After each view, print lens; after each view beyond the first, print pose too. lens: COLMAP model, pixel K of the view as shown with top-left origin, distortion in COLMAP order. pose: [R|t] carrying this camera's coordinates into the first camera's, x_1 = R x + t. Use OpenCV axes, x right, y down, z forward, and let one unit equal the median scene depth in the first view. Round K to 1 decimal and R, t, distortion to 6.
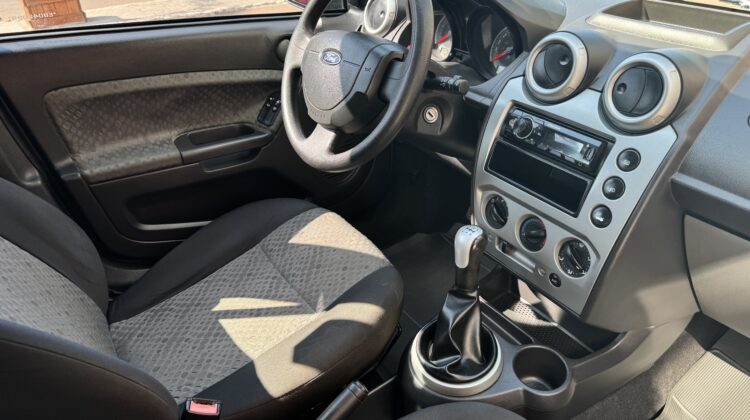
lens RADIAL K [[553.3, 0, 373.1], [0, 553.3, 196.5], [0, 0, 1]] dist [0.120626, -0.149731]
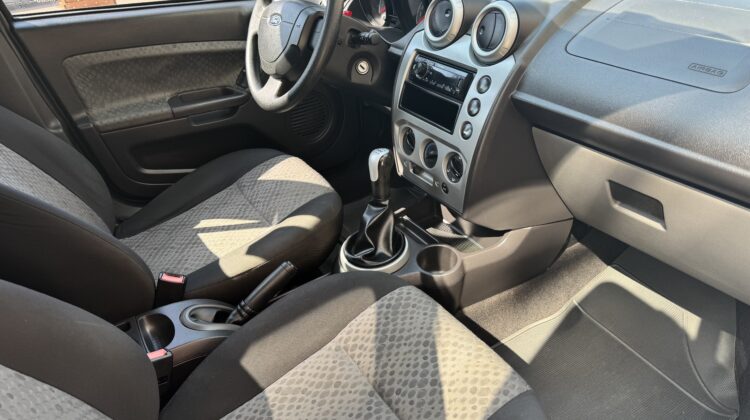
lens RADIAL K [[561.8, 0, 375.0], [0, 561.8, 210.0], [0, 0, 1]] dist [0.166830, -0.227508]
pose [[0.996713, -0.011525, -0.080194, 0.236699], [0.011780, 0.999927, 0.002702, 0.171634], [0.080157, -0.003638, 0.996776, -0.264549]]
